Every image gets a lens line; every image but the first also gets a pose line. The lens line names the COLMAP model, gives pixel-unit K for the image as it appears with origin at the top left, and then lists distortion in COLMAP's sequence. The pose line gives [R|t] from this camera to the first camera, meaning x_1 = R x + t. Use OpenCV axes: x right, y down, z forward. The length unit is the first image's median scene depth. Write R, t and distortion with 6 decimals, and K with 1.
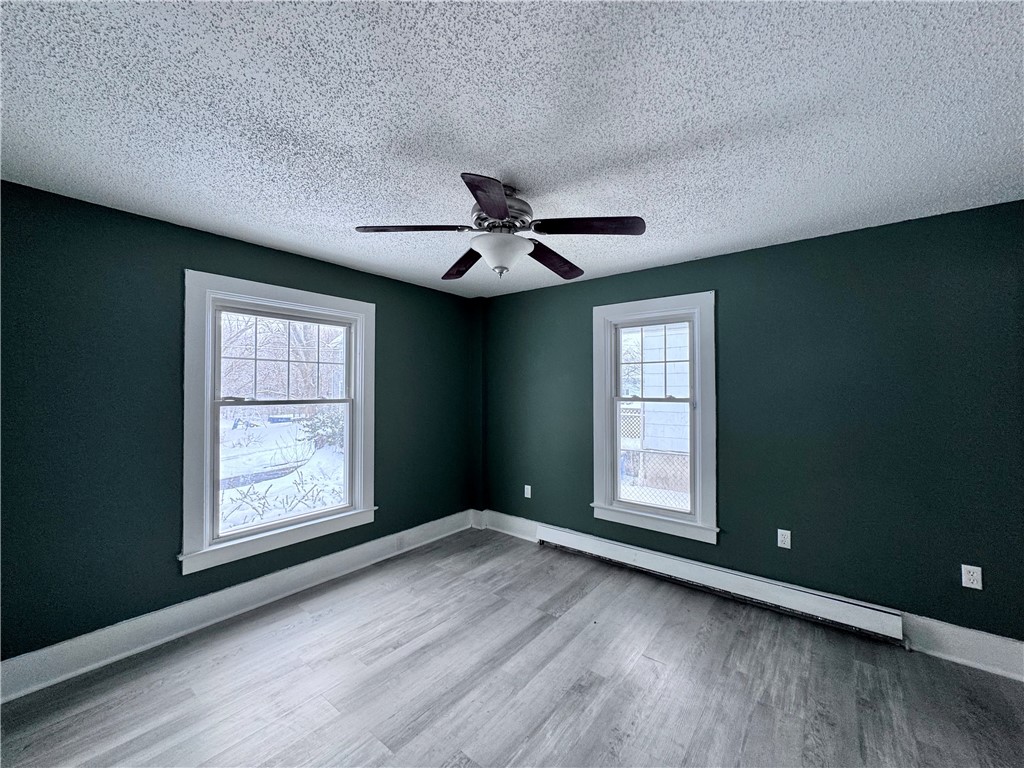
lens RADIAL K [[407.6, 0, 512.0], [0, 407.6, 384.0], [0, 0, 1]] dist [-0.001169, -0.000093]
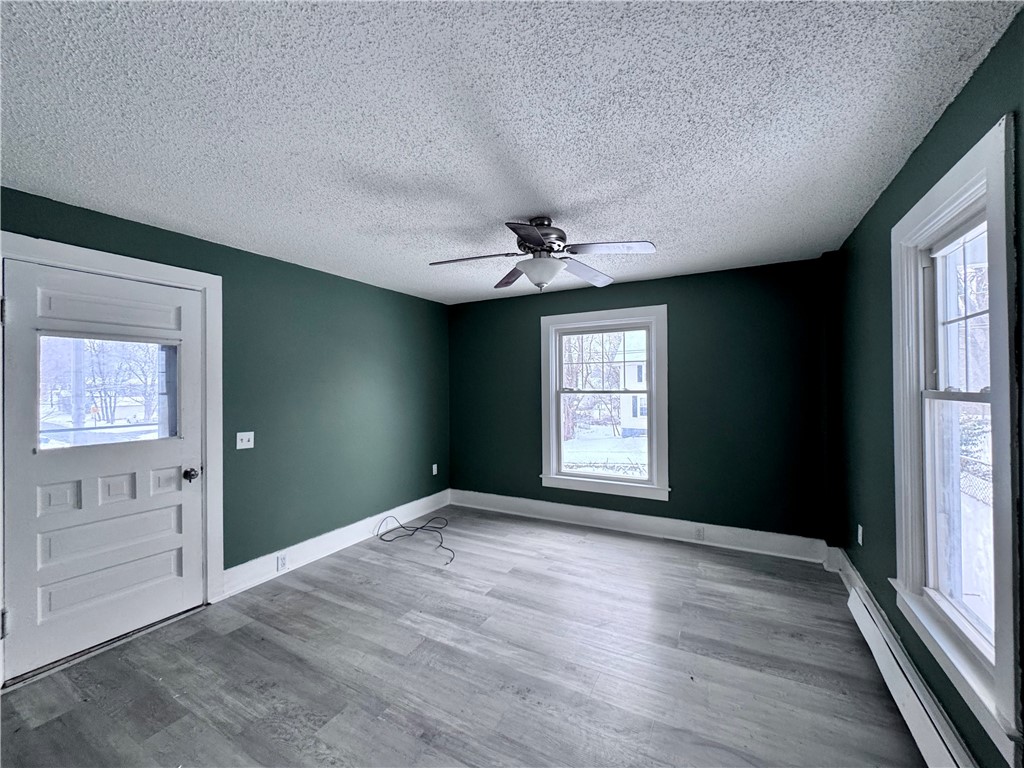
lens RADIAL K [[407.6, 0, 512.0], [0, 407.6, 384.0], [0, 0, 1]] dist [-0.001169, -0.000093]
pose [[0.172983, -0.004899, -0.984913, 0.740057], [0.024541, 0.999699, -0.000663, 0.010432], [0.984619, -0.024056, 0.173051, 0.433797]]
